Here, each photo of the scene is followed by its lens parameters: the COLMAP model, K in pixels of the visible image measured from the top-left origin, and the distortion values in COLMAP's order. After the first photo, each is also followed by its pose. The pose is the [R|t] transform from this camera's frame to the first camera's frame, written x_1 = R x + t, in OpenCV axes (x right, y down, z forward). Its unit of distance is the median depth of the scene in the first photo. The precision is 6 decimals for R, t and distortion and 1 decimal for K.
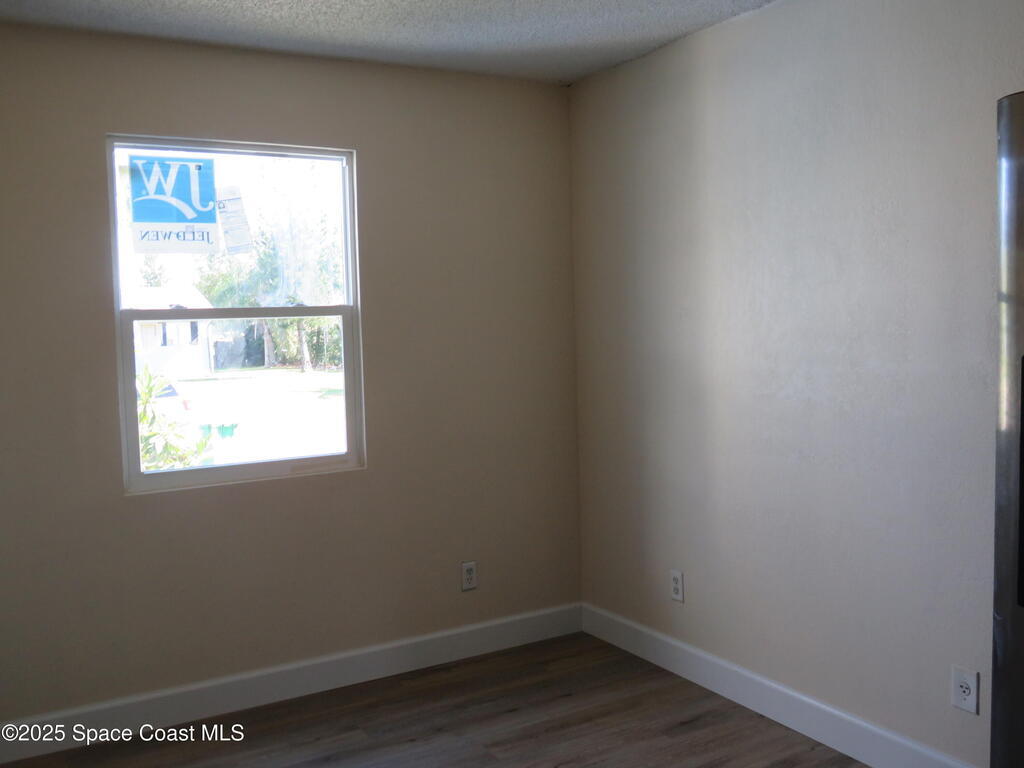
lens RADIAL K [[936.9, 0, 517.1], [0, 936.9, 383.5], [0, 0, 1]] dist [-0.019845, 0.000000]
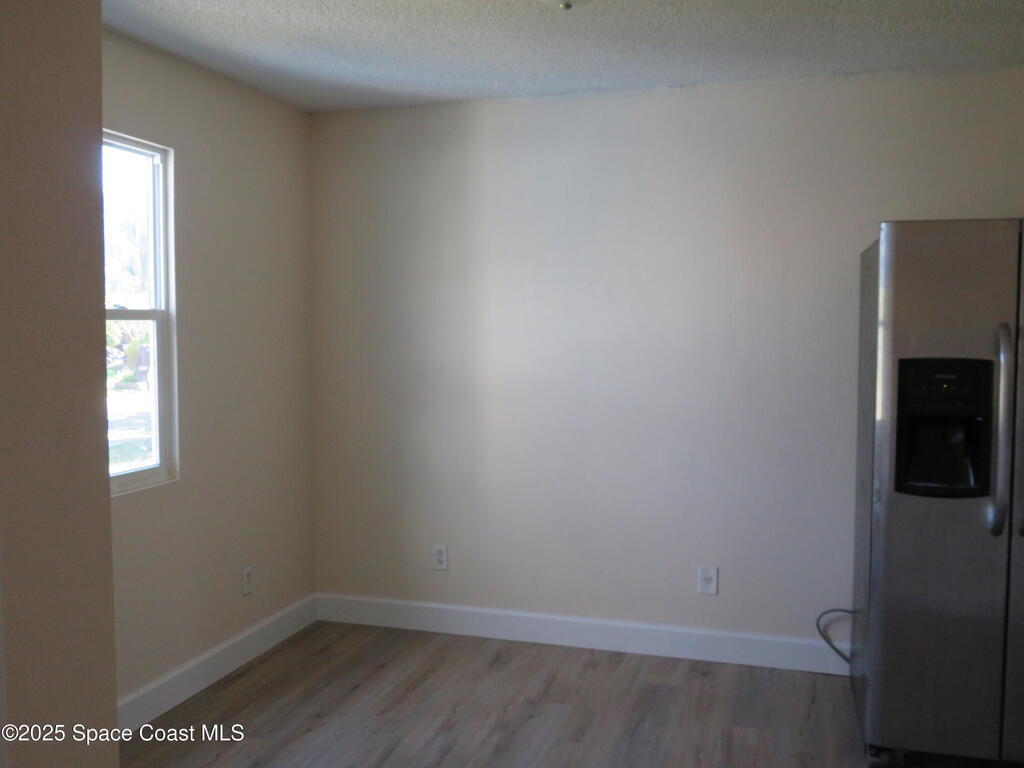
lens RADIAL K [[936.9, 0, 518.5], [0, 936.9, 382.8], [0, 0, 1]] dist [-0.019845, 0.000000]
pose [[0.735303, -0.013189, 0.677610, -0.559611], [0.024574, 0.999672, -0.007210, 0.006463], [-0.677293, 0.021953, 0.735386, 0.057343]]
